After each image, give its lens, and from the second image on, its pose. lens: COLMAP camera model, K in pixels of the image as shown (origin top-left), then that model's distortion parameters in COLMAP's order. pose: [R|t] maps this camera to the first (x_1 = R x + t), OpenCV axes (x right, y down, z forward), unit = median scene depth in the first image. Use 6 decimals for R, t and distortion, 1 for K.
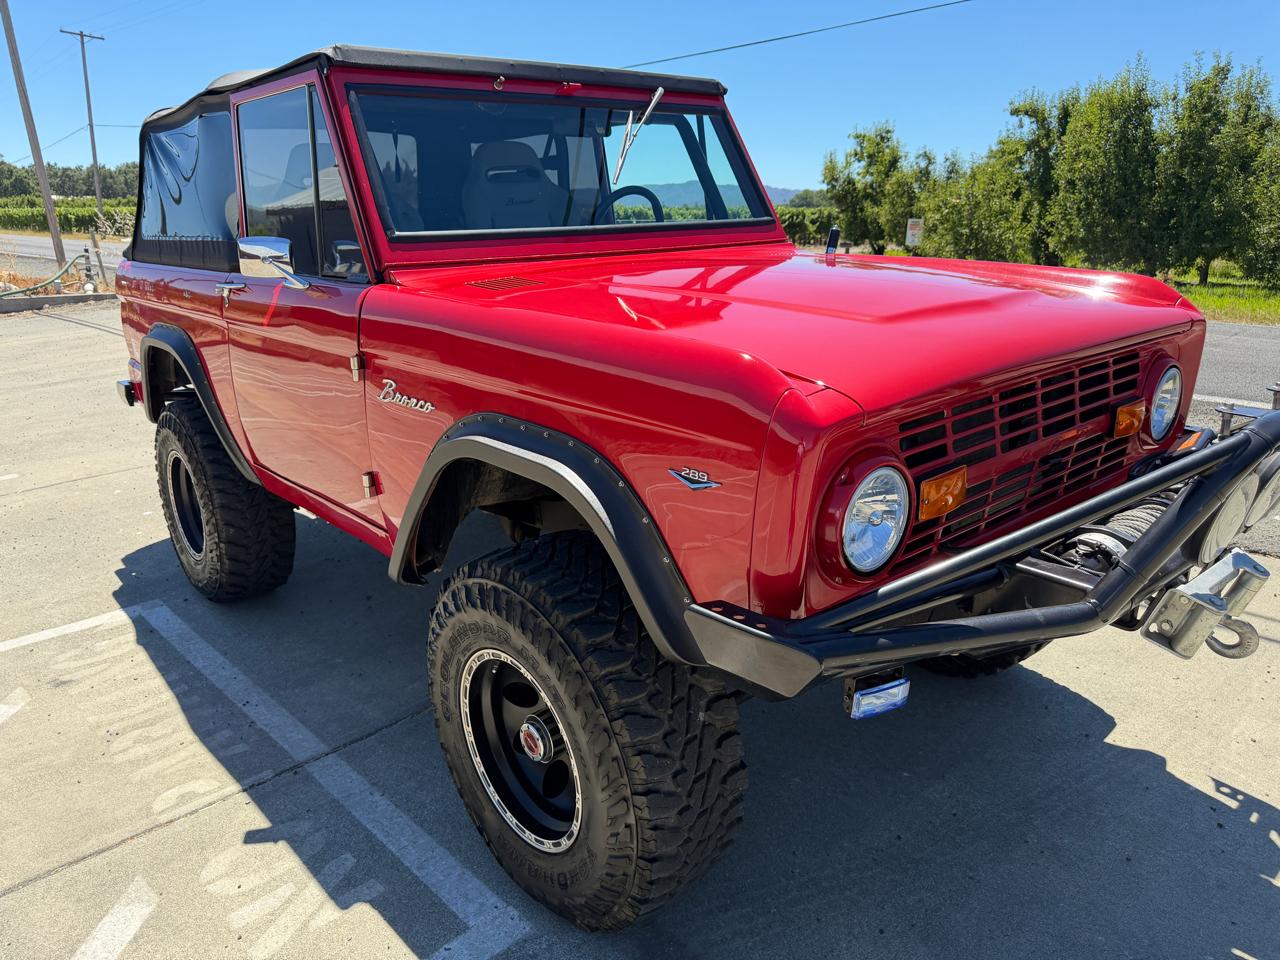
lens RADIAL K [[919.3, 0, 642.7], [0, 919.3, 474.0], [0, 0, 1]] dist [0.004952, -0.006995]
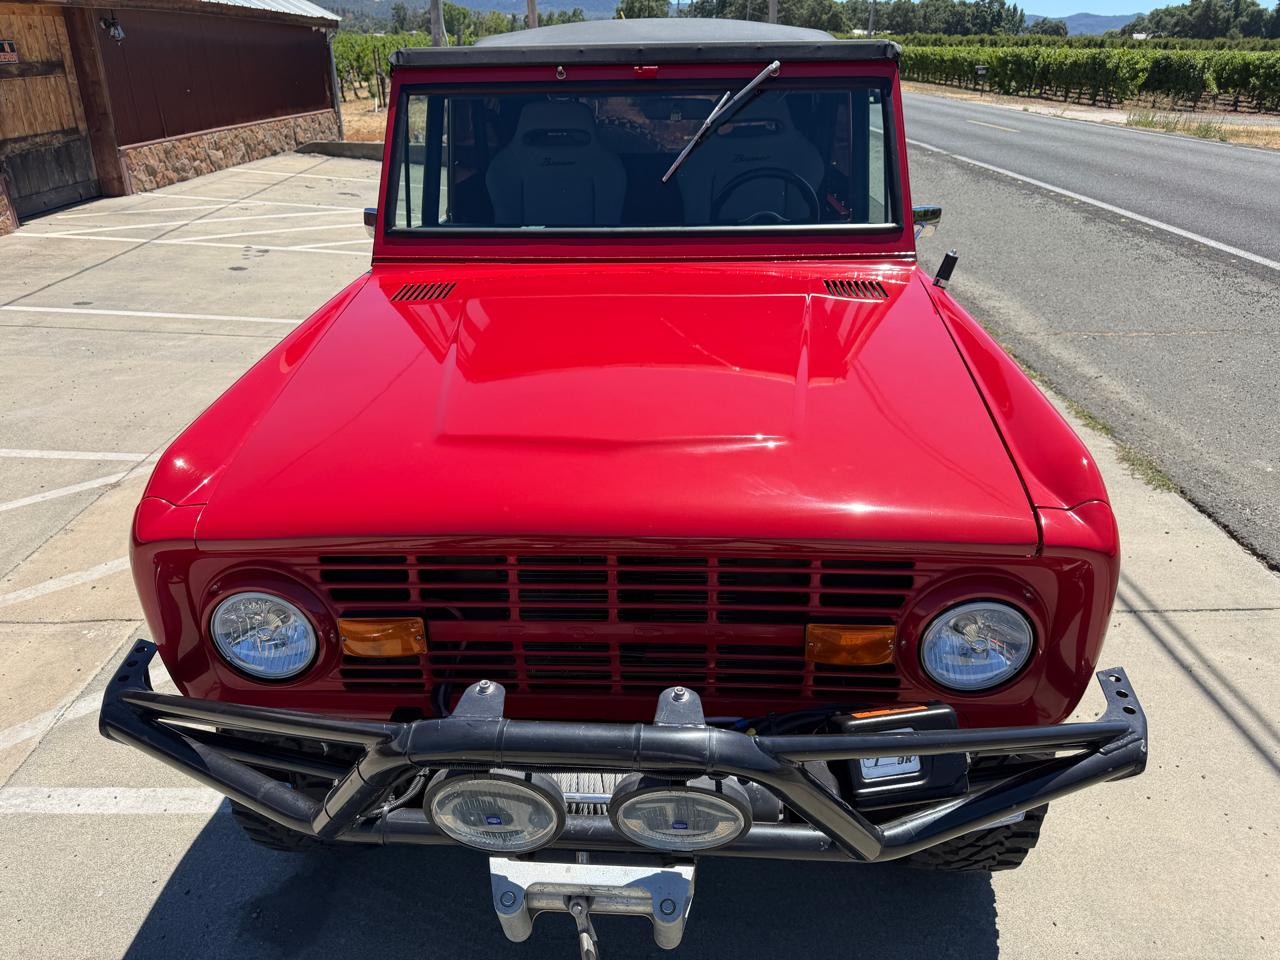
lens RADIAL K [[913.4, 0, 635.5], [0, 913.4, 480.6], [0, 0, 1]] dist [0.000166, -0.003014]
pose [[0.717714, 0.308995, -0.624026, 0.780449], [-0.202058, 0.950011, 0.238018, -0.304005], [0.666377, -0.044740, 0.744271, 0.352093]]
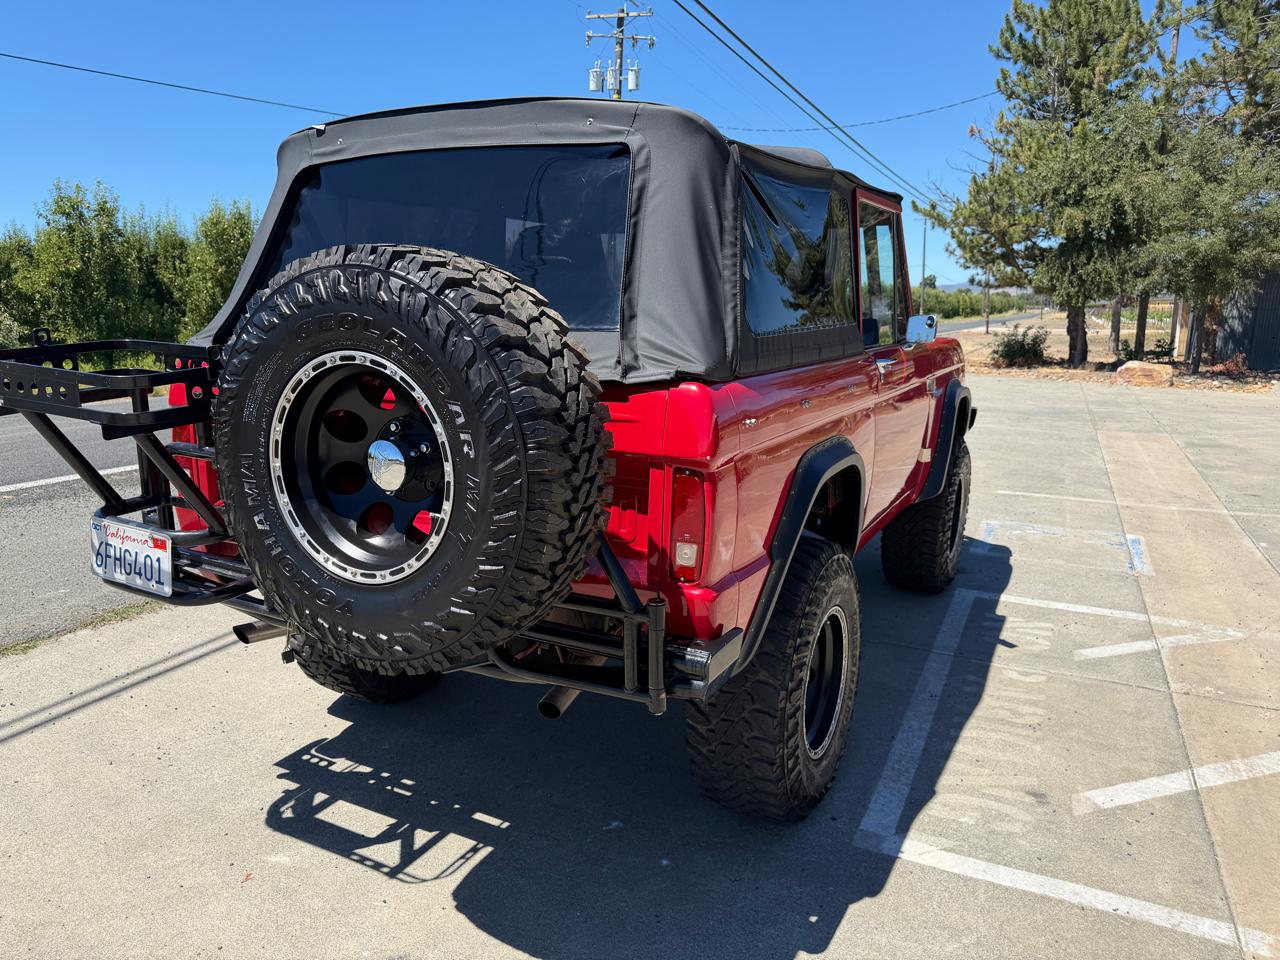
lens RADIAL K [[911.1, 0, 642.4], [0, 911.1, 478.9], [0, 0, 1]] dist [0.010015, -0.009940]
pose [[-0.362900, -0.166972, 0.916747, -1.777466], [0.258426, 0.927190, 0.271173, -0.579951], [-0.895276, 0.335320, -0.293327, 2.116078]]
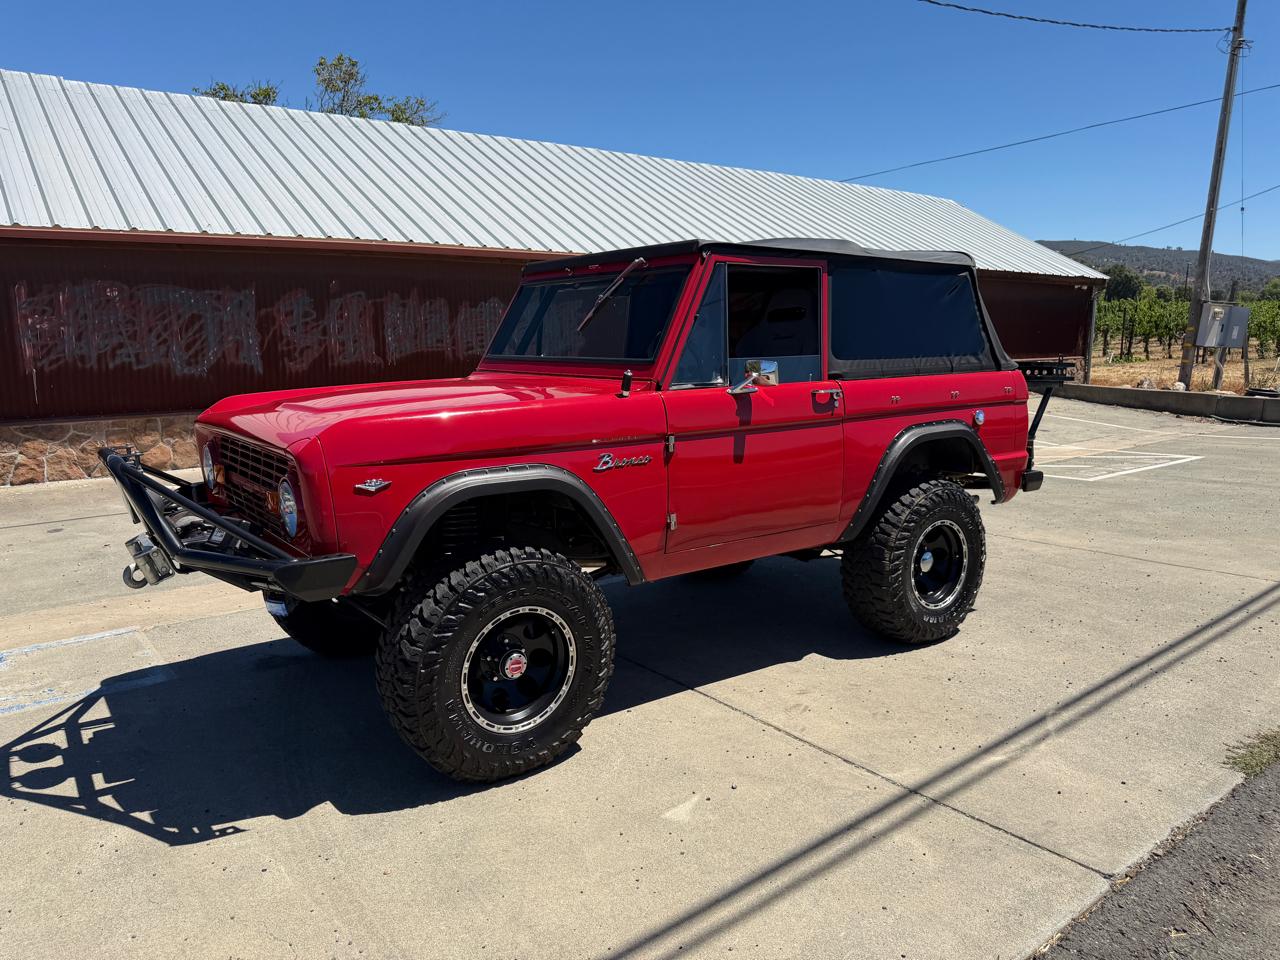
lens RADIAL K [[900.4, 0, 633.6], [0, 900.4, 488.6], [0, 0, 1]] dist [0.119416, -0.175211]
pose [[-0.100046, 0.191425, -0.976395, 1.798181], [-0.270078, 0.939250, 0.211816, -0.515164], [0.957626, 0.284895, -0.042269, 1.535435]]
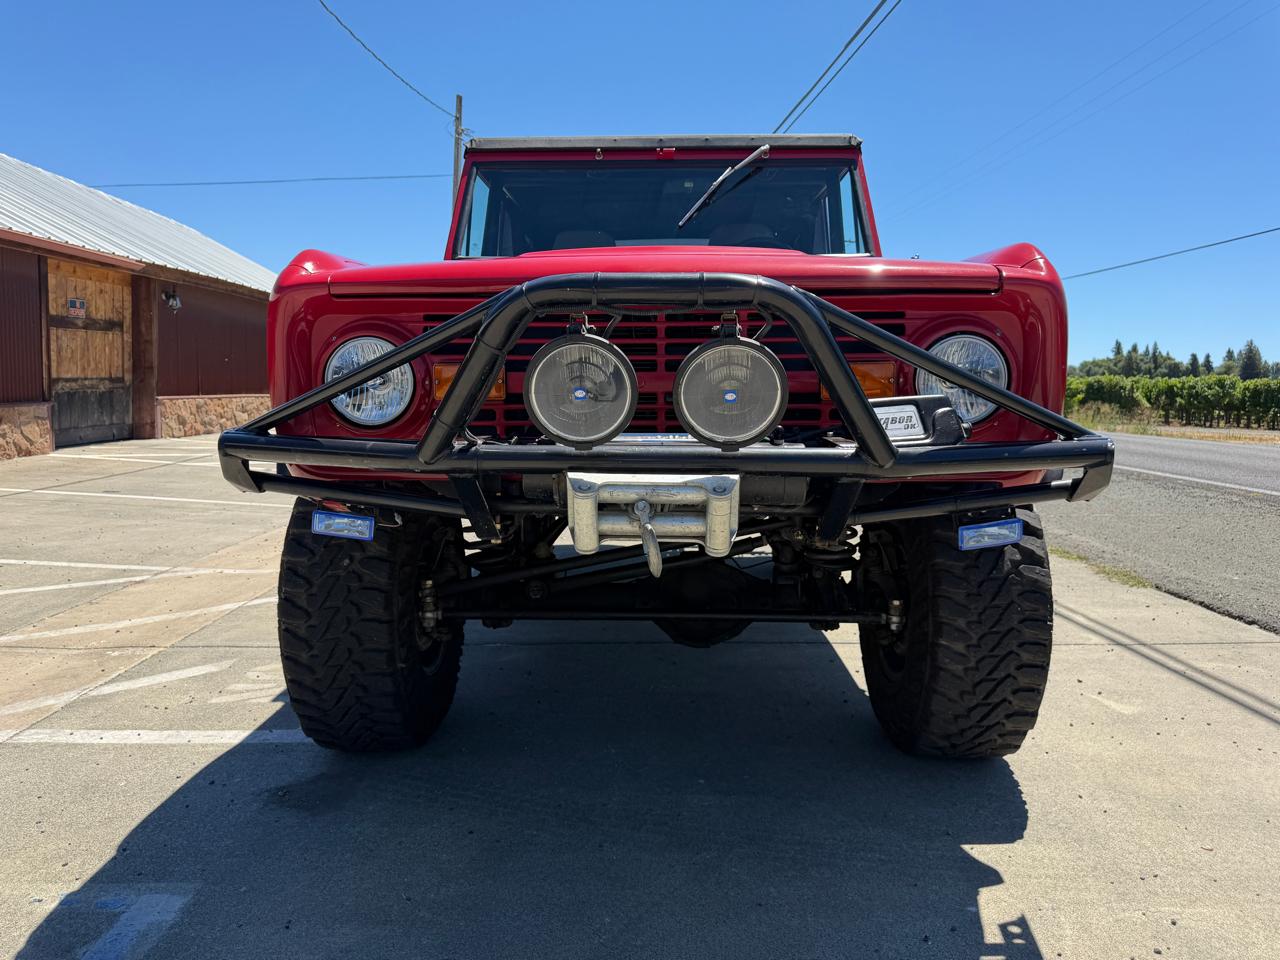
lens RADIAL K [[914.8, 0, 638.4], [0, 914.8, 468.4], [0, 0, 1]] dist [0.001458, -0.004326]
pose [[0.730167, 0.083860, -0.678103, 0.930546], [-0.213013, 0.970917, -0.109297, 0.150406], [0.649216, 0.224250, 0.726794, 0.248397]]
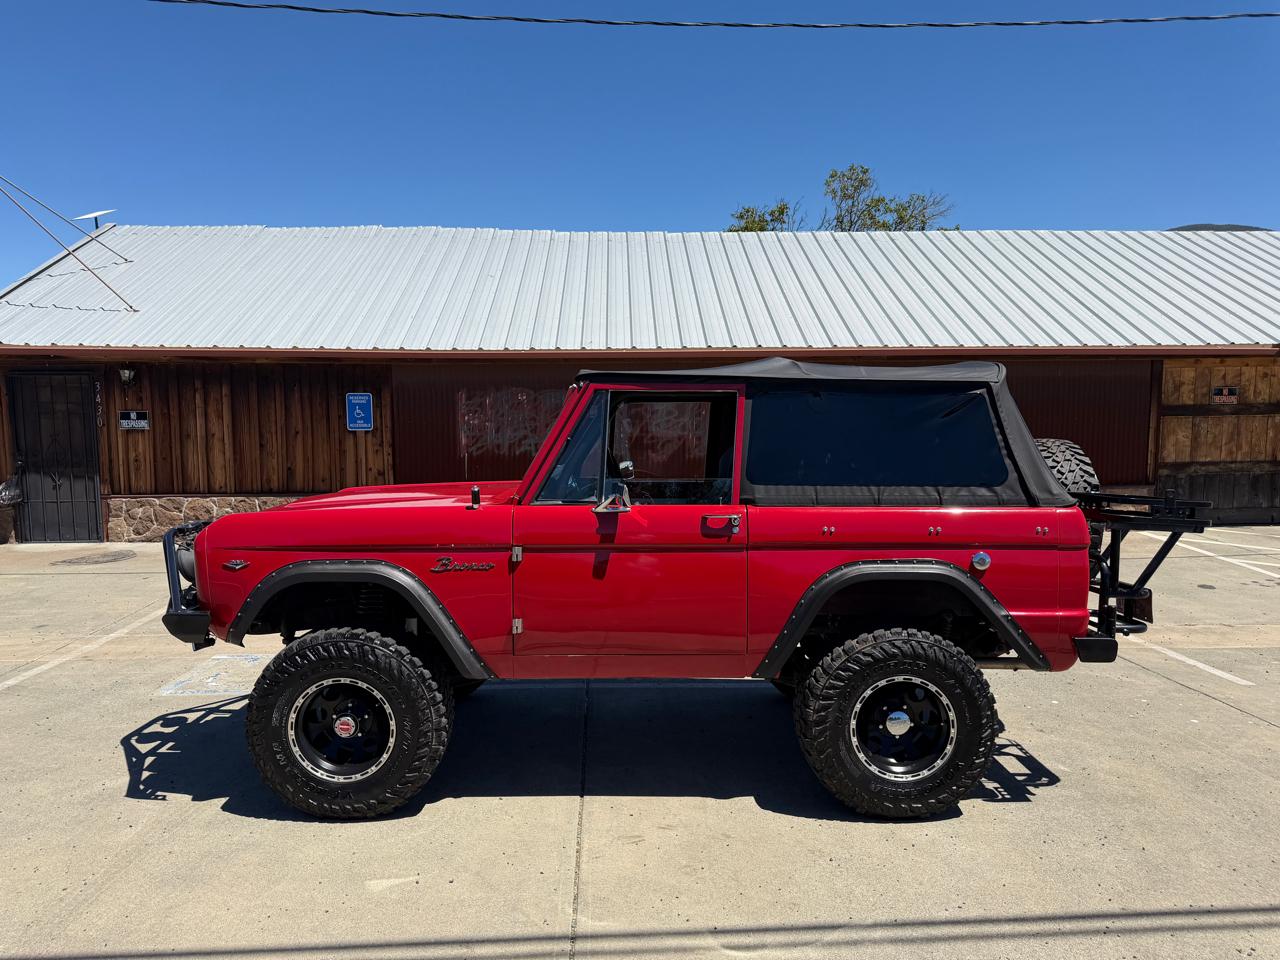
lens RADIAL K [[910.6, 0, 641.2], [0, 910.6, 484.7], [0, 0, 1]] dist [0.006266, -0.004145]
pose [[-0.656363, 0.076525, -0.750554, 1.373960], [-0.200861, 0.941211, 0.271618, -0.910534], [0.727215, 0.329037, -0.602406, 2.664720]]
